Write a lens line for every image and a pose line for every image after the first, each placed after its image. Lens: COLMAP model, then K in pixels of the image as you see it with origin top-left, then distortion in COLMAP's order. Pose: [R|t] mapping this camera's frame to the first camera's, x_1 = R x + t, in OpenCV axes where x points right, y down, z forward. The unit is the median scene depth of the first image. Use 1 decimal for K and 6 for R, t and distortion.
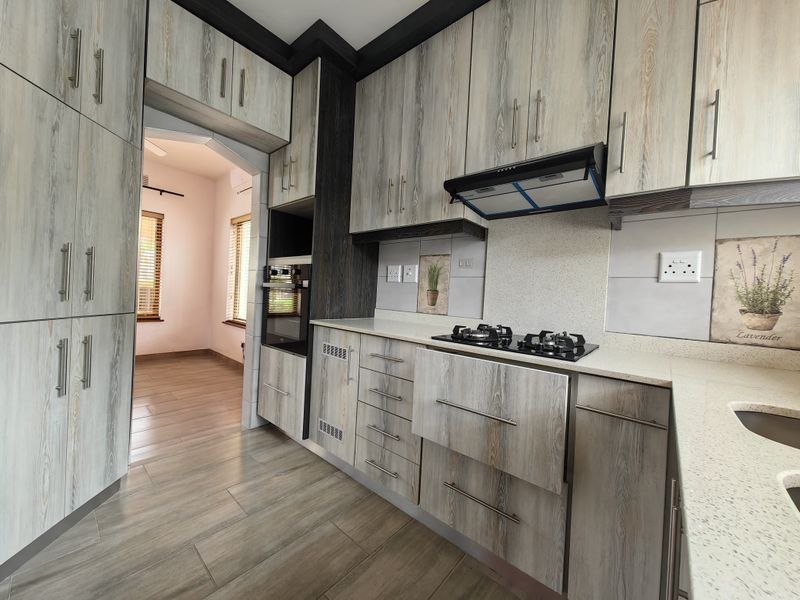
lens RADIAL K [[308.6, 0, 397.4], [0, 308.6, 299.6], [0, 0, 1]] dist [0.012284, -0.002646]
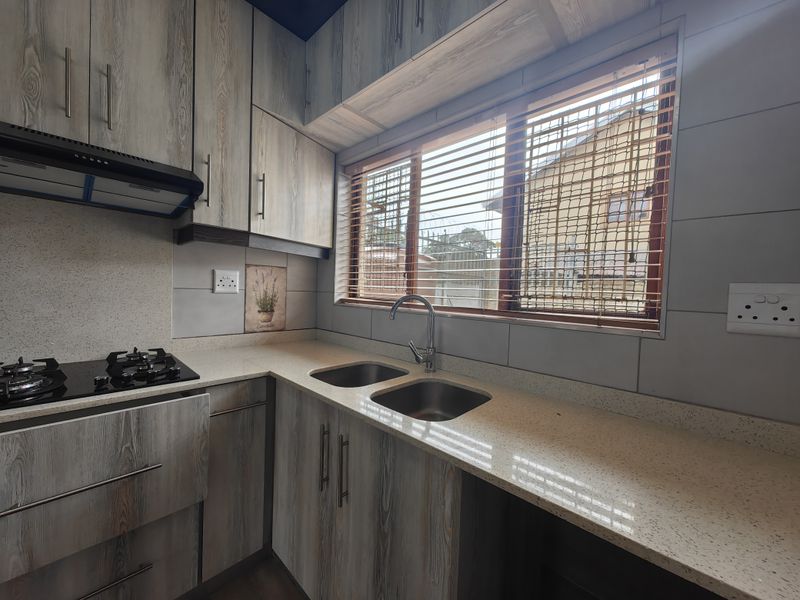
lens RADIAL K [[308.6, 0, 397.4], [0, 308.6, 299.6], [0, 0, 1]] dist [0.012284, -0.002646]
pose [[0.048376, -0.079269, 0.995679, -0.348238], [-0.018168, 0.996611, 0.080226, -0.132999], [-0.998664, -0.021970, 0.046772, 0.183819]]
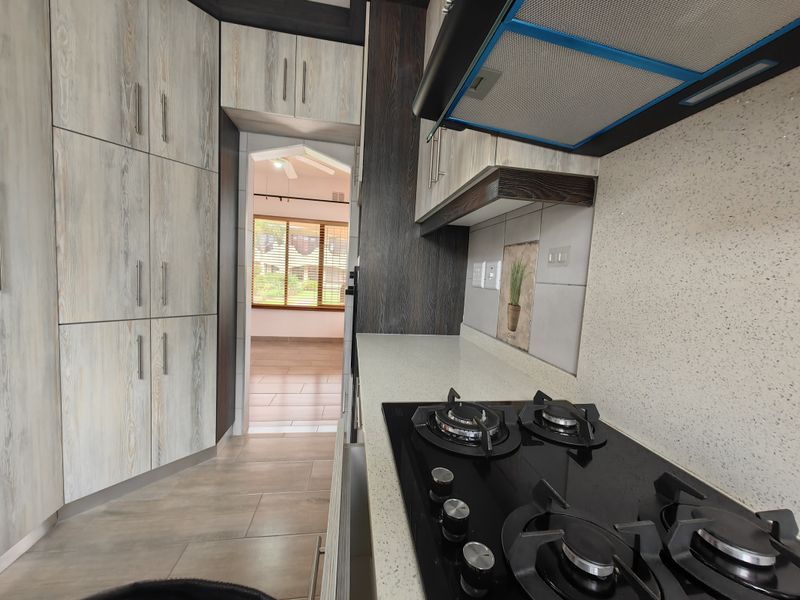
lens RADIAL K [[308.6, 0, 397.4], [0, 308.6, 299.6], [0, 0, 1]] dist [0.012284, -0.002646]
pose [[0.759804, 0.042845, -0.648739, 0.475953], [-0.026828, 0.999043, 0.034559, -0.079119], [0.649598, -0.008854, 0.760226, 0.607340]]
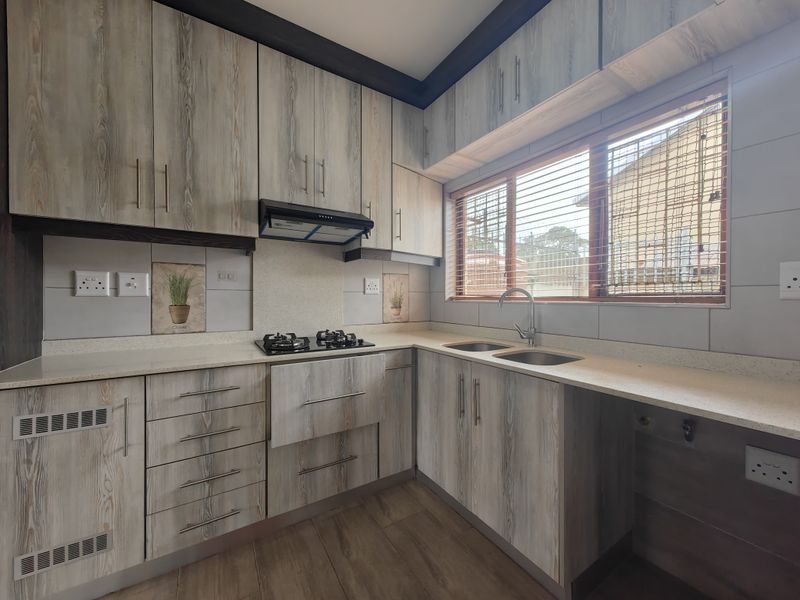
lens RADIAL K [[308.6, 0, 397.4], [0, 308.6, 299.6], [0, 0, 1]] dist [0.012284, -0.002646]
pose [[0.297591, -0.059106, 0.952862, -0.751500], [0.029722, 0.998171, 0.052634, -0.106046], [-0.954231, 0.012658, 0.298804, 0.266210]]
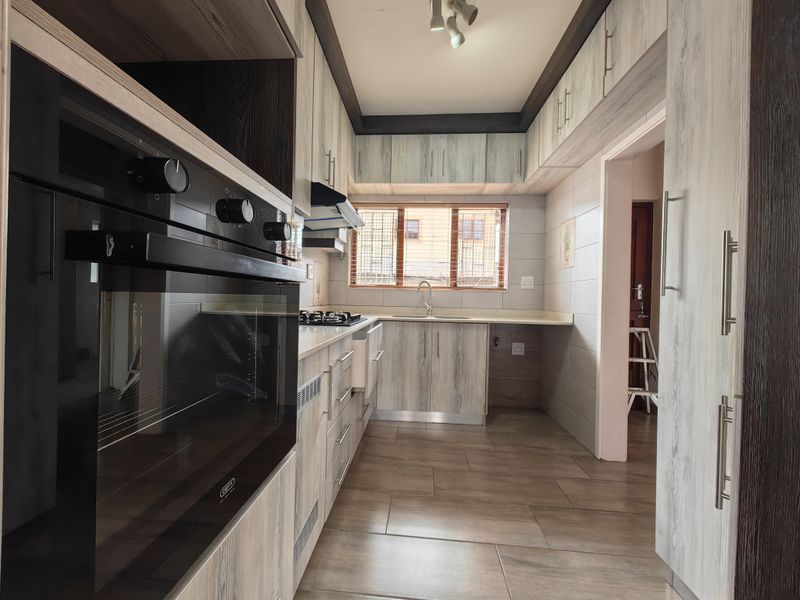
lens RADIAL K [[308.6, 0, 397.4], [0, 308.6, 299.6], [0, 0, 1]] dist [0.012284, -0.002646]
pose [[-0.595127, -0.071535, 0.800441, -0.977038], [-0.039972, 0.997432, 0.059421, -0.060291], [-0.802637, 0.003368, -0.596459, 1.583567]]
